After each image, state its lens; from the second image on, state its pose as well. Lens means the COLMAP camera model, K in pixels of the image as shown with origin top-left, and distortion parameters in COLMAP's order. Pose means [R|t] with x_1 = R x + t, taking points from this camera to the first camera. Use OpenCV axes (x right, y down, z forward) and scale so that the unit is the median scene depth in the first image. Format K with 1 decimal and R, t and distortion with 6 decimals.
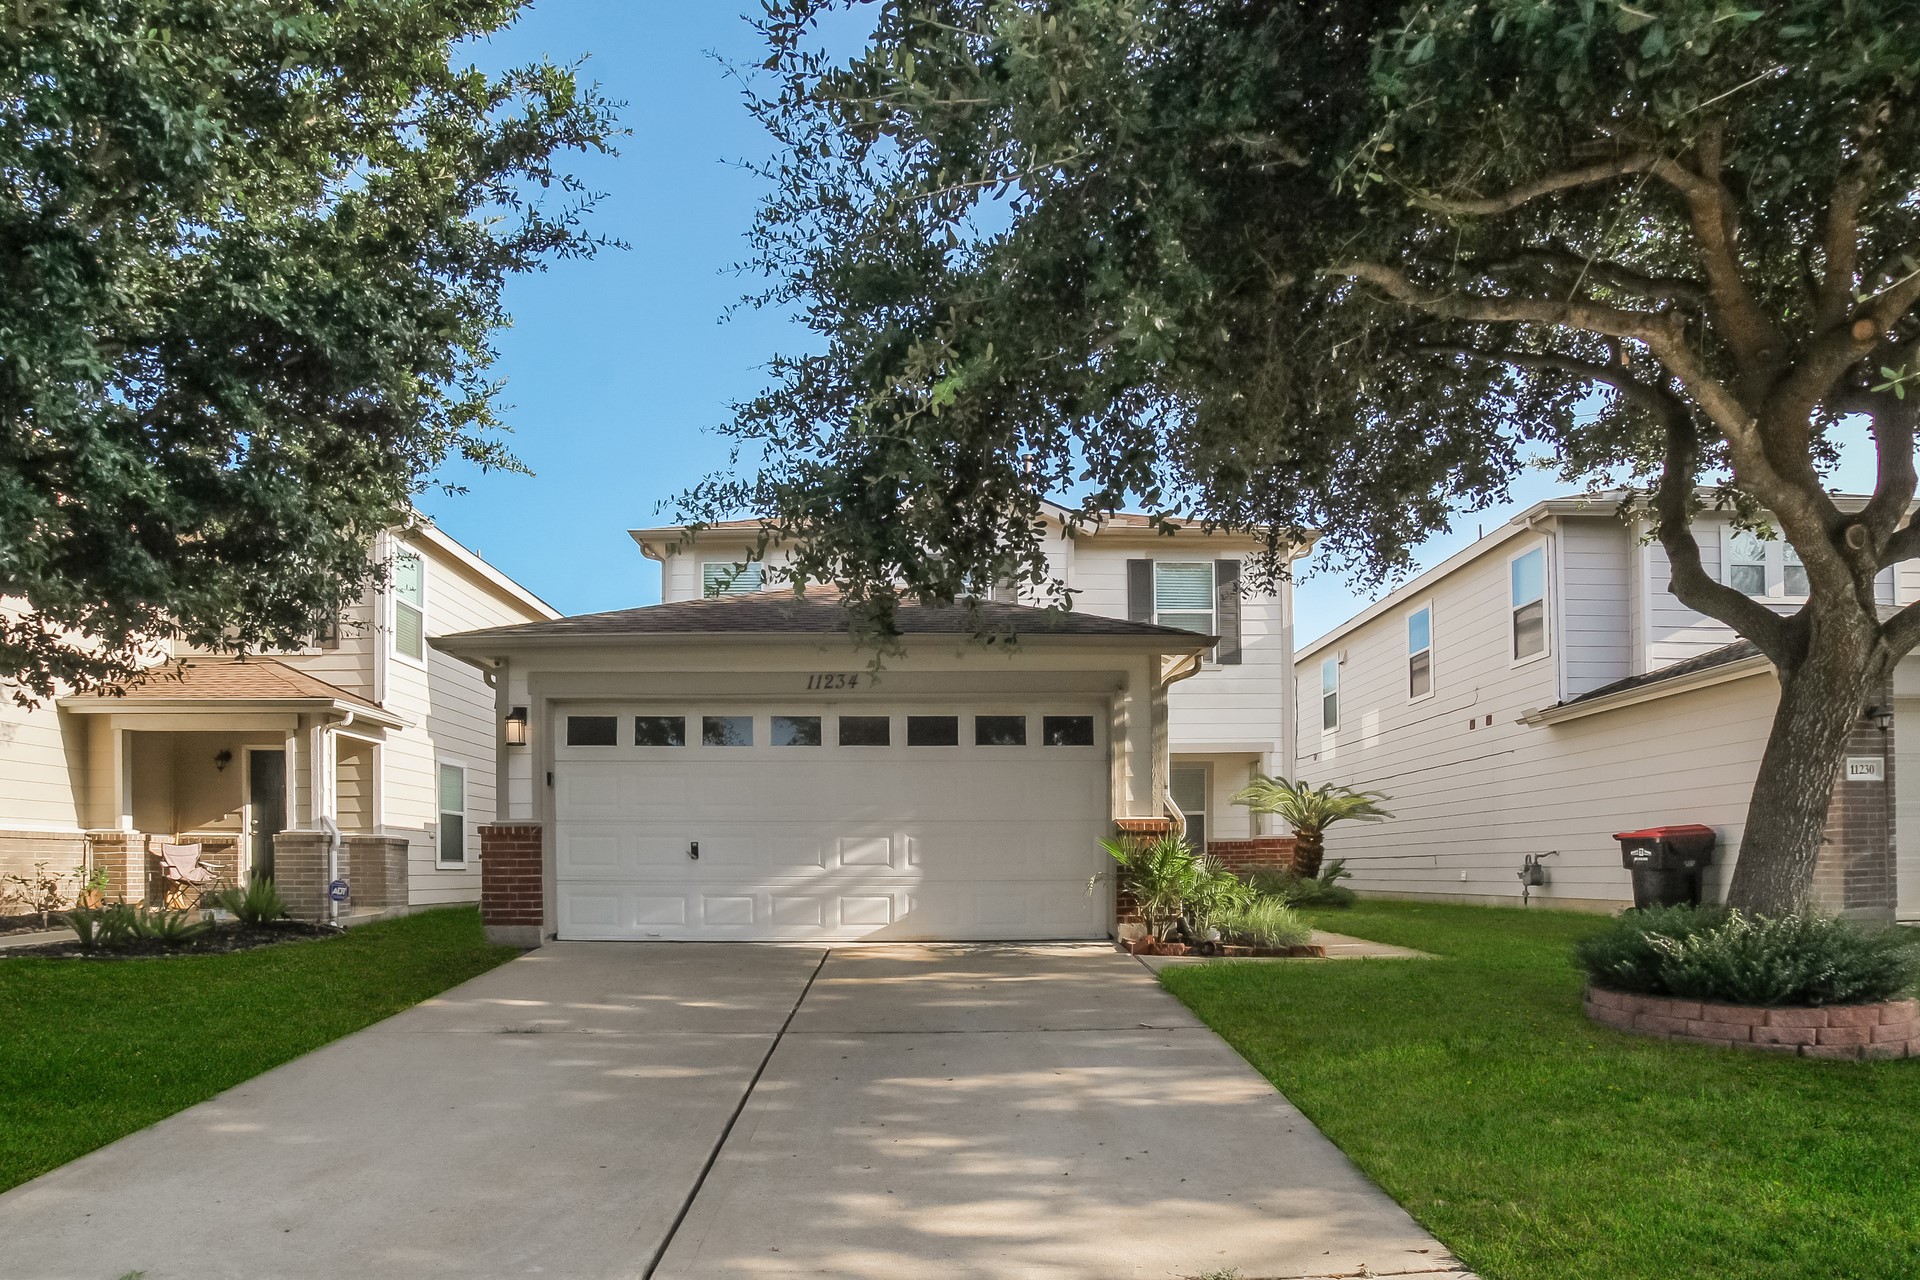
lens RADIAL K [[1117.9, 0, 967.5], [0, 1117.9, 729.2], [0, 0, 1]] dist [-0.073147, 0.005847]
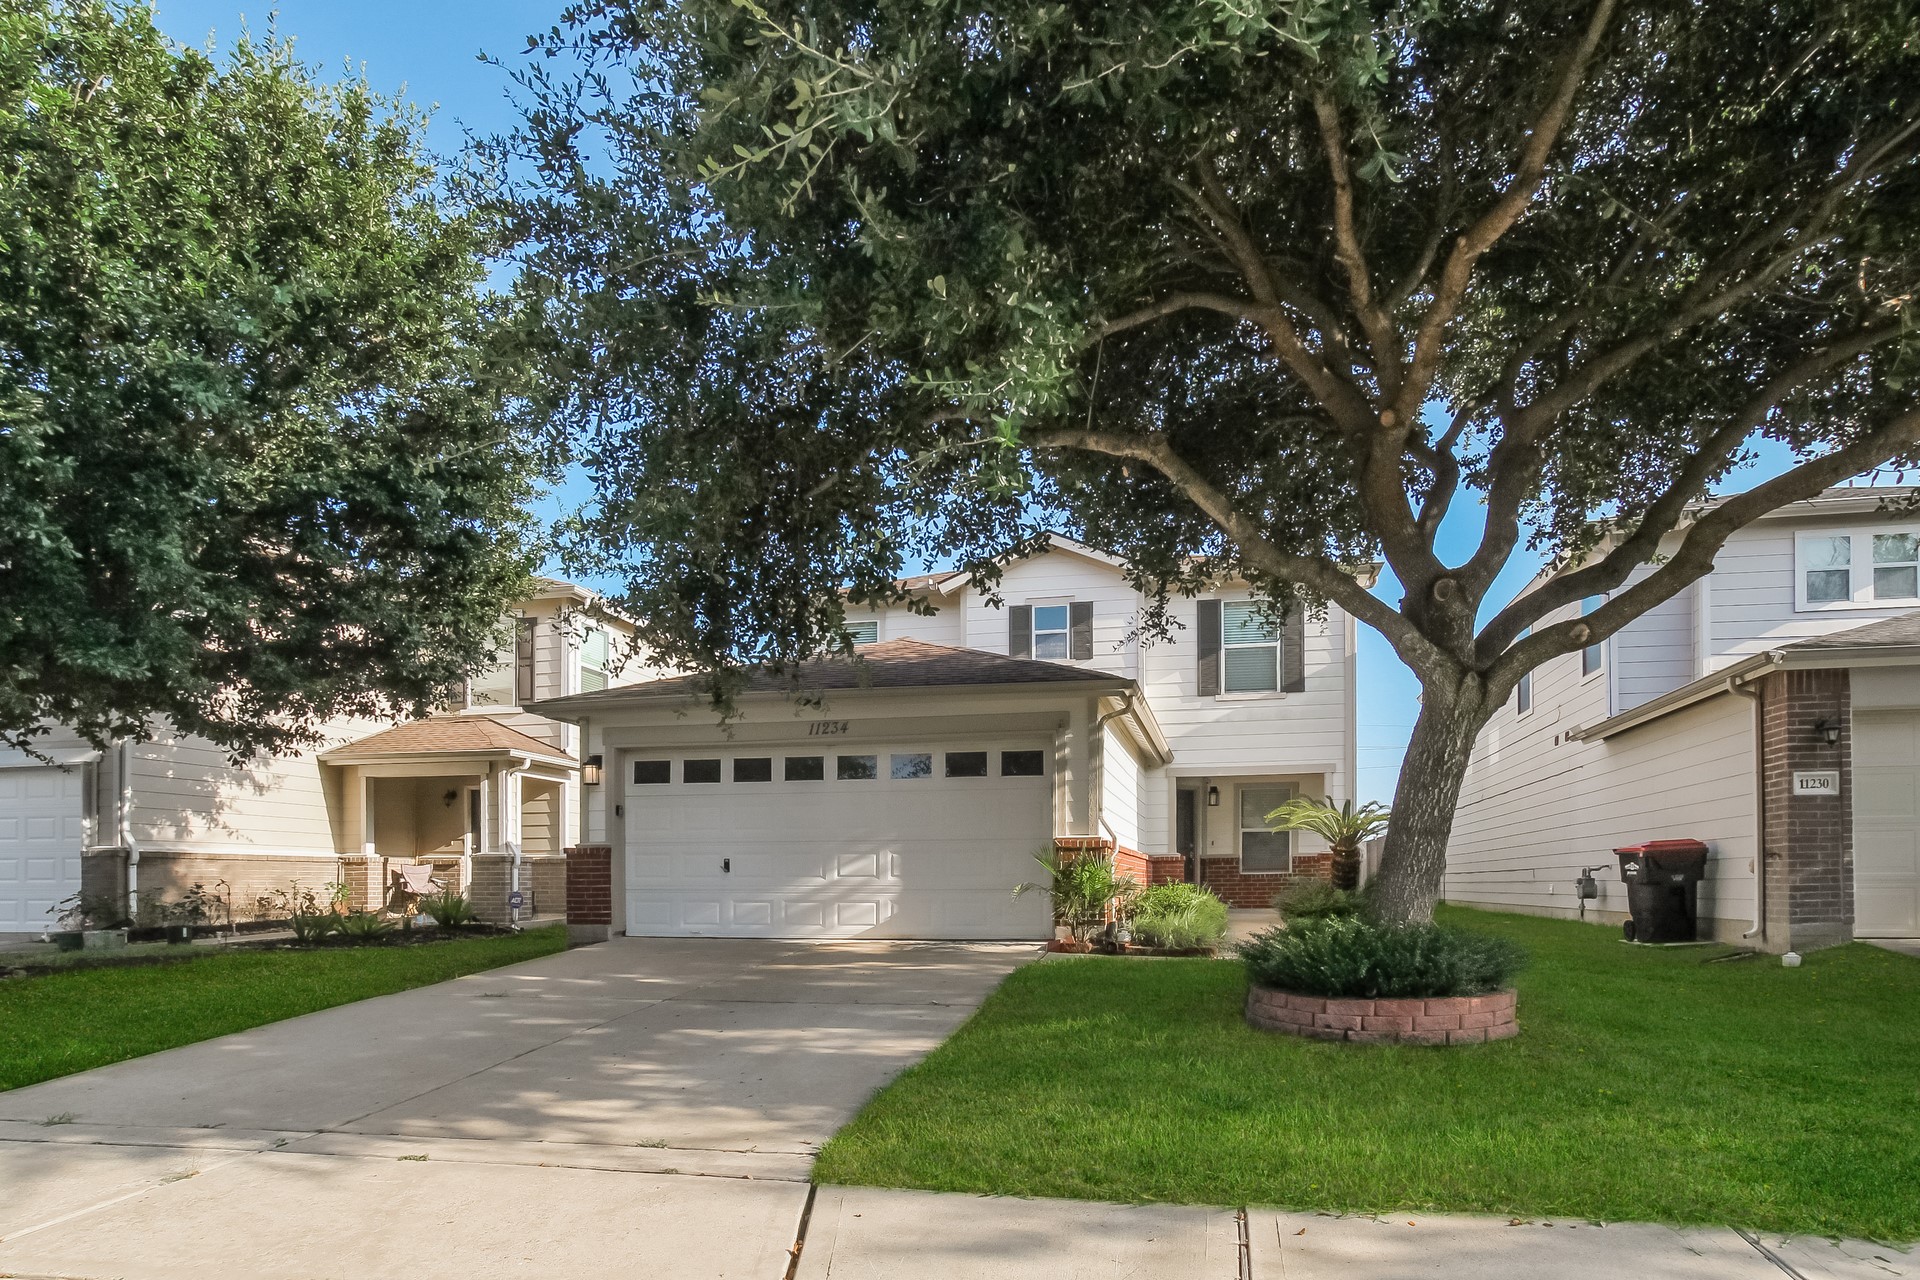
lens RADIAL K [[1035.0, 0, 983.5], [0, 1035.0, 745.0], [0, 0, 1]] dist [-0.030318, 0.001716]
pose [[0.978453, -0.026999, -0.204697, 0.283771], [0.025203, 0.999618, -0.011377, -0.007141], [0.204926, 0.005973, 0.978759, -0.088571]]
